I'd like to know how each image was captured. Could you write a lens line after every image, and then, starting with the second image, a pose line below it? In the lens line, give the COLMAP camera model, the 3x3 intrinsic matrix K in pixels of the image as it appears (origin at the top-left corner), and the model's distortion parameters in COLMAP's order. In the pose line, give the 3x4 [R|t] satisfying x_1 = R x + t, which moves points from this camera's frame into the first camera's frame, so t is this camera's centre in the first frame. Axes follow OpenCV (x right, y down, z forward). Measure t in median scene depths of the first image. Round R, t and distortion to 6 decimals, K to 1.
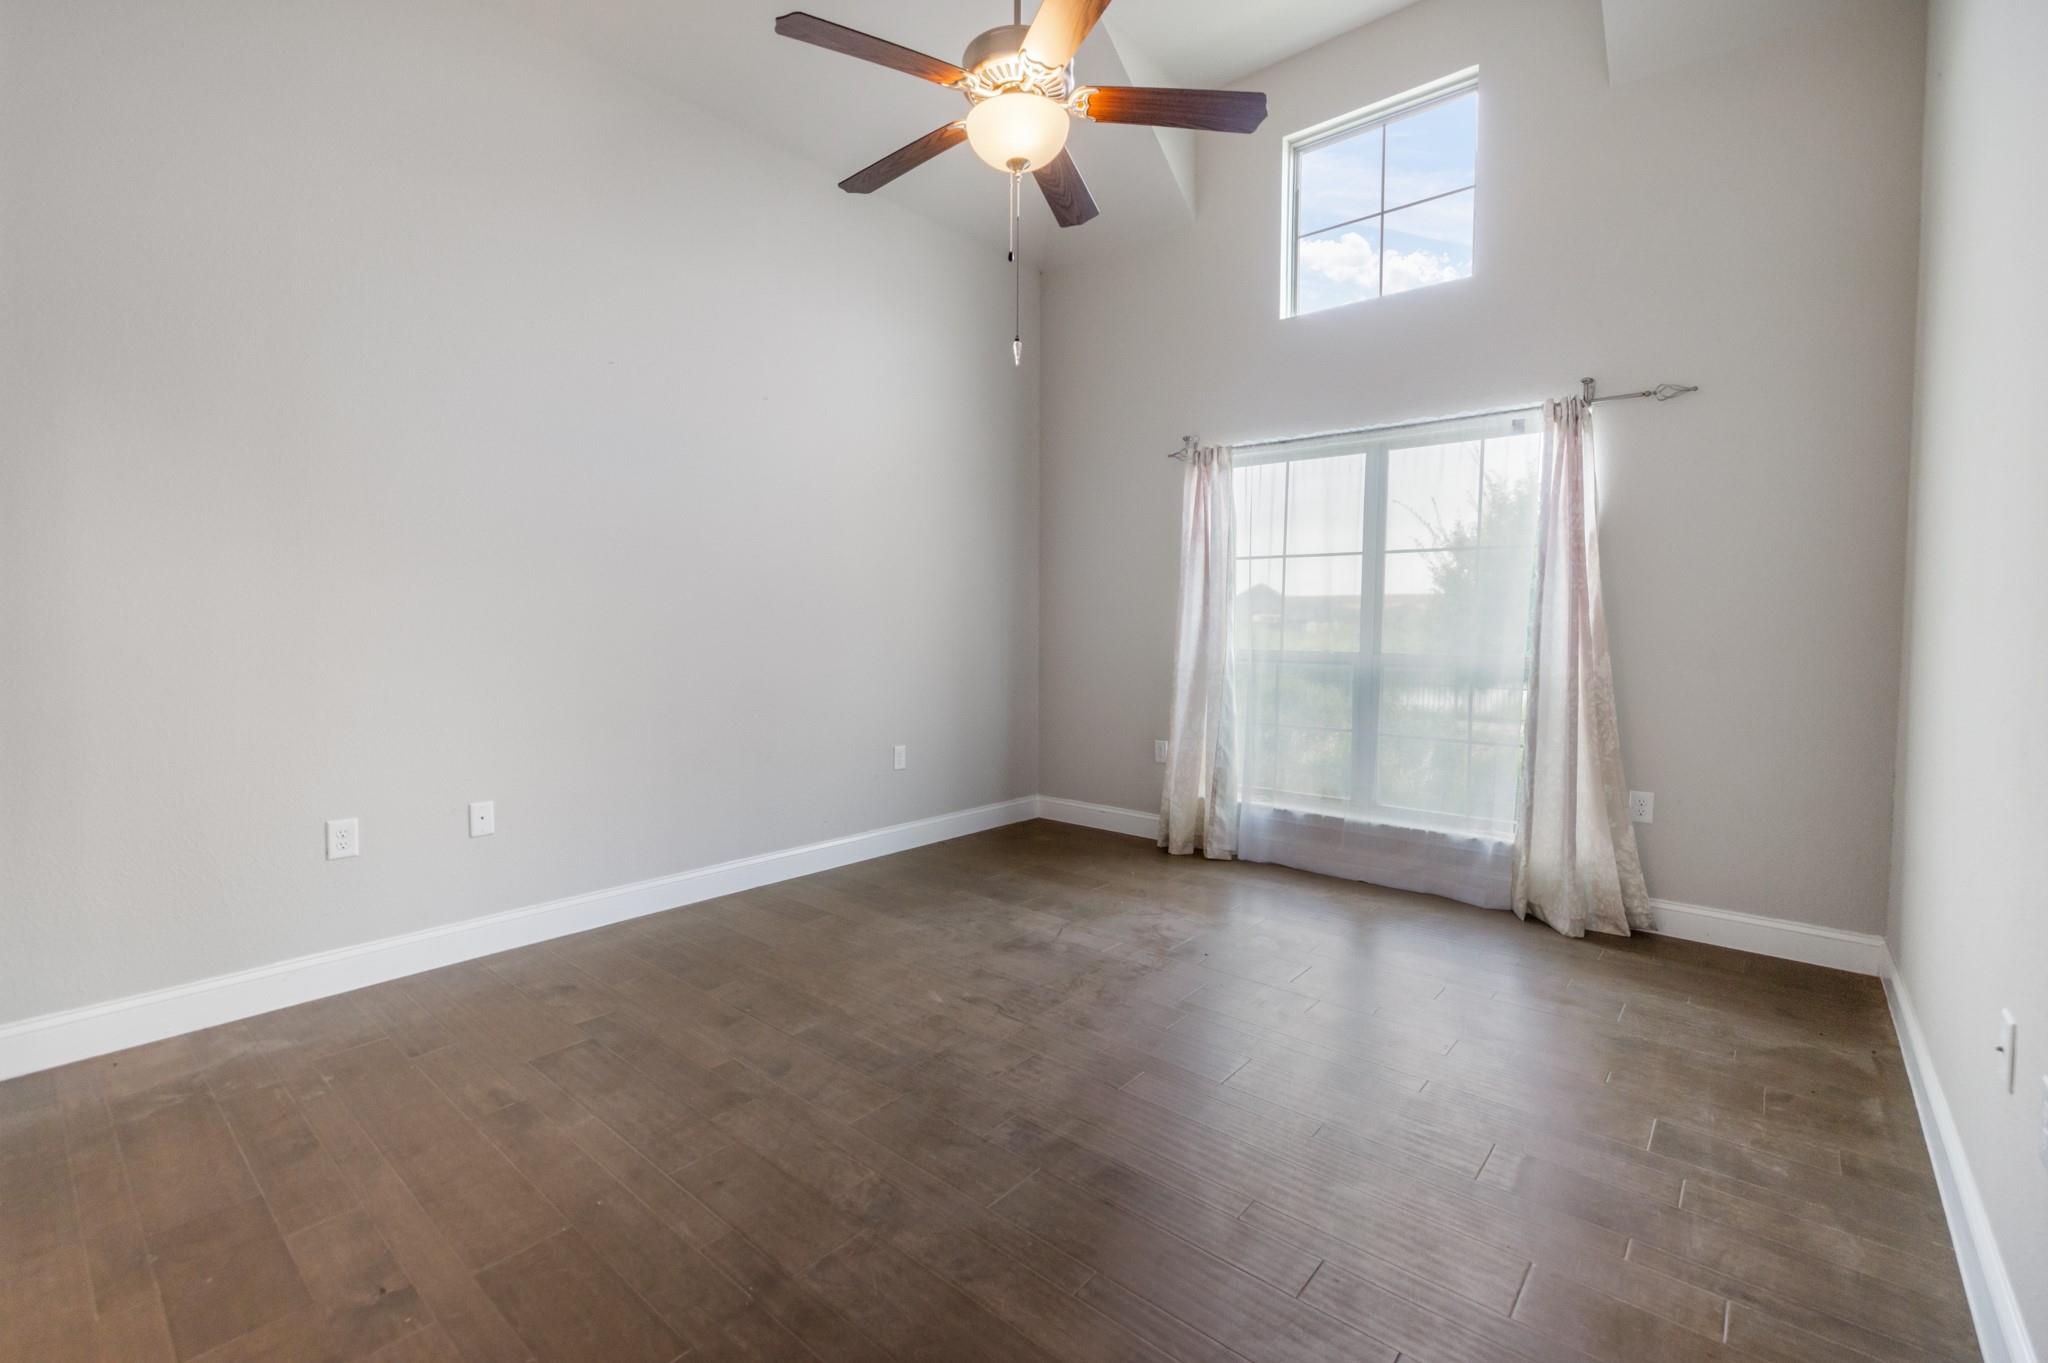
lens RADIAL K [[886.1, 0, 1011.0], [0, 886.1, 678.2], [0, 0, 1]] dist [-0.001889, -0.000065]
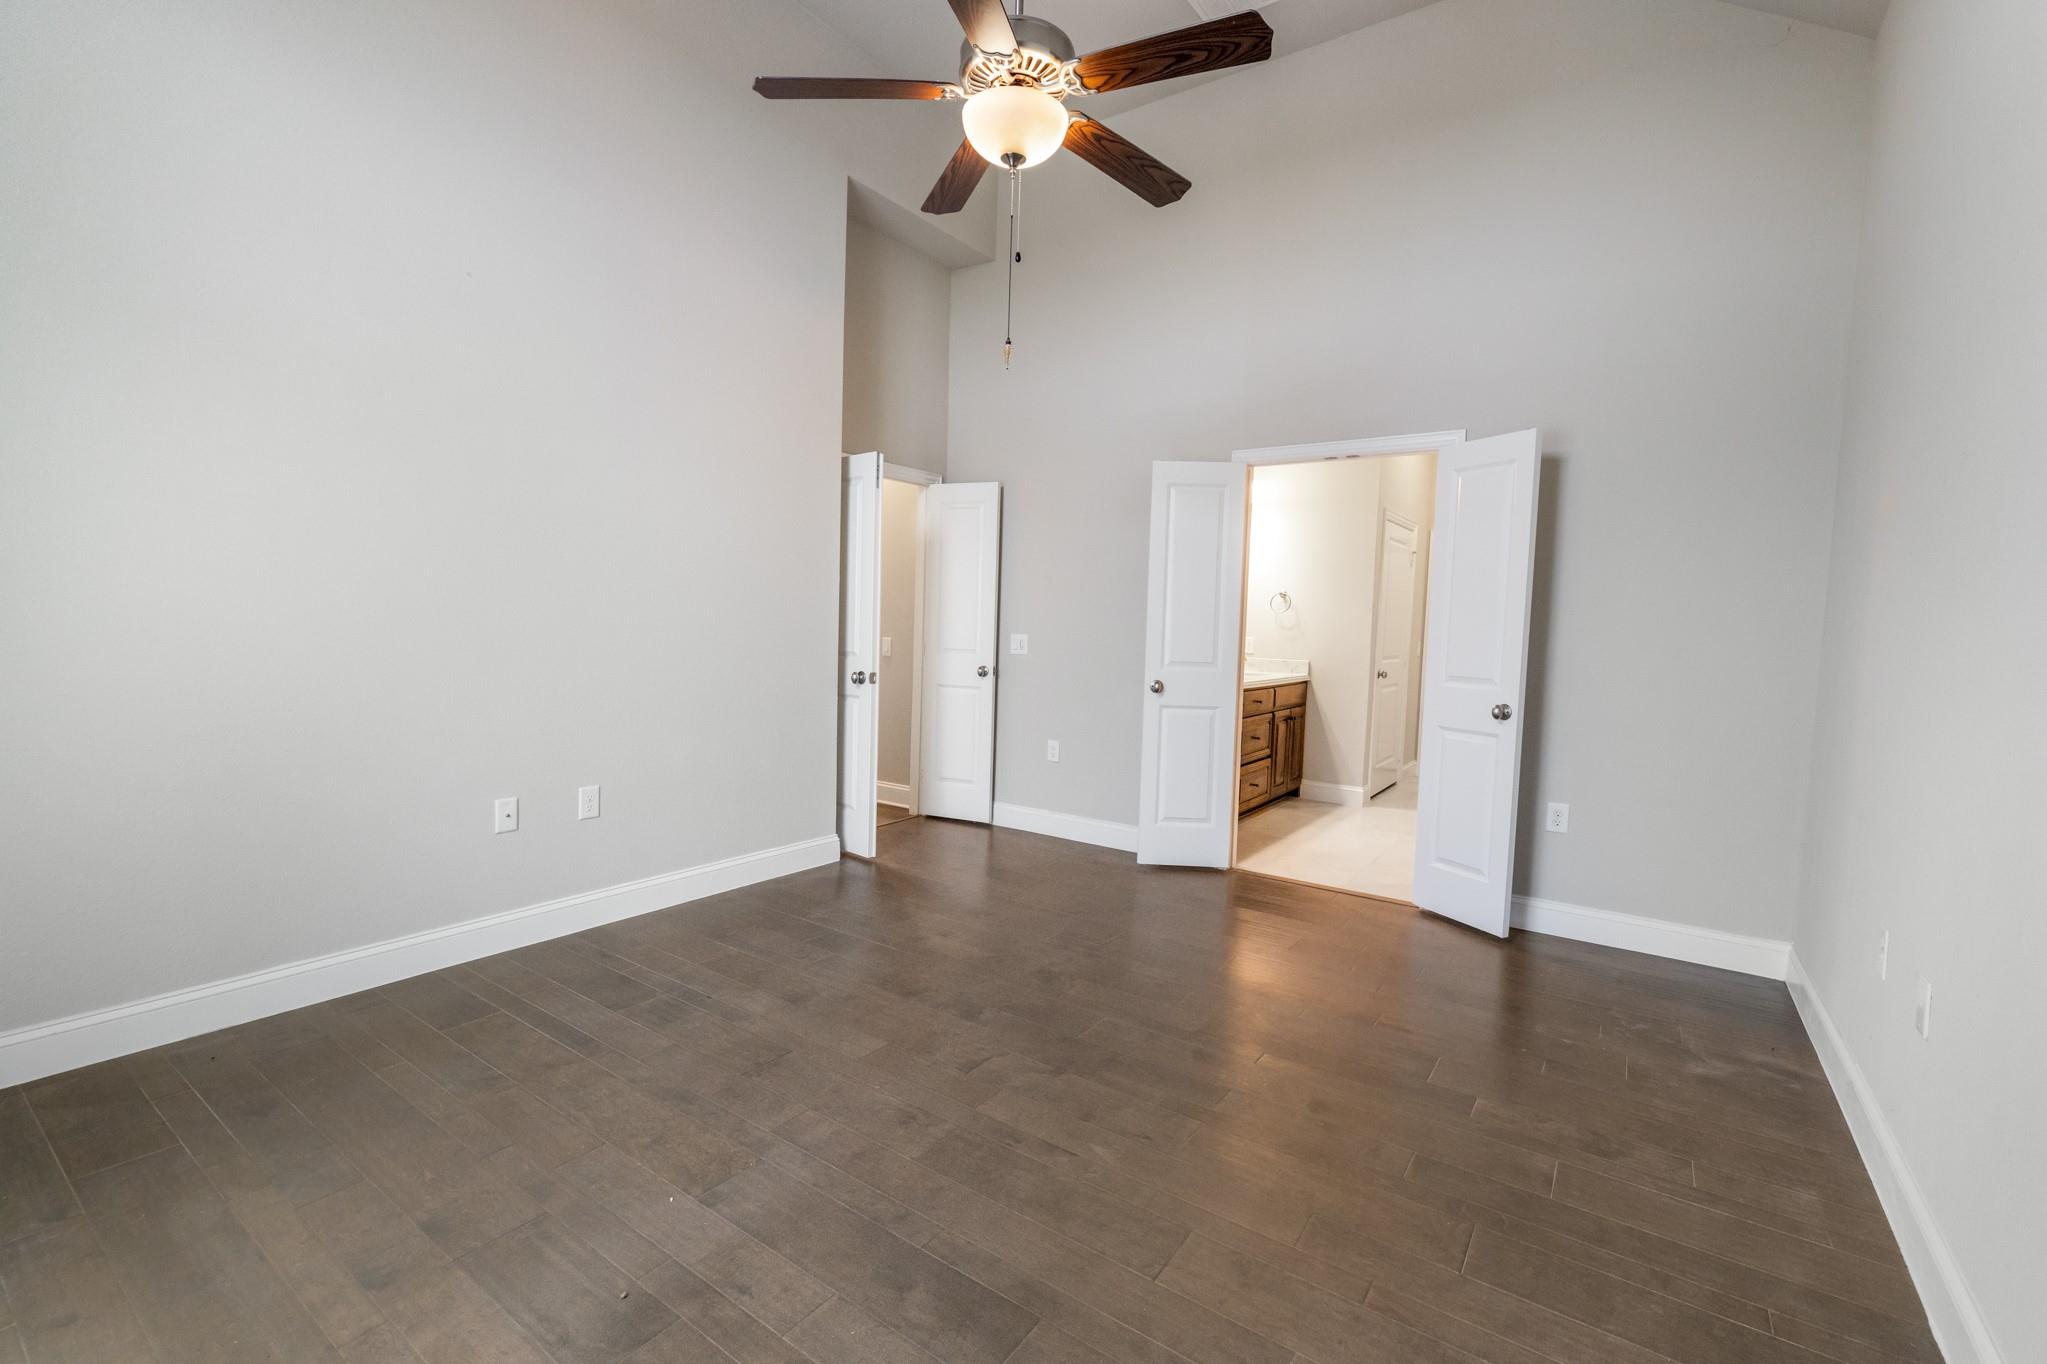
lens RADIAL K [[885.7, 0, 1010.5], [0, 885.7, 678.7], [0, 0, 1]] dist [-0.001889, -0.000065]
pose [[-0.995195, -0.028495, -0.093679, 0.079762], [-0.039507, 0.992241, 0.117889, -0.123931], [0.089592, 0.121024, -0.988598, 1.875988]]
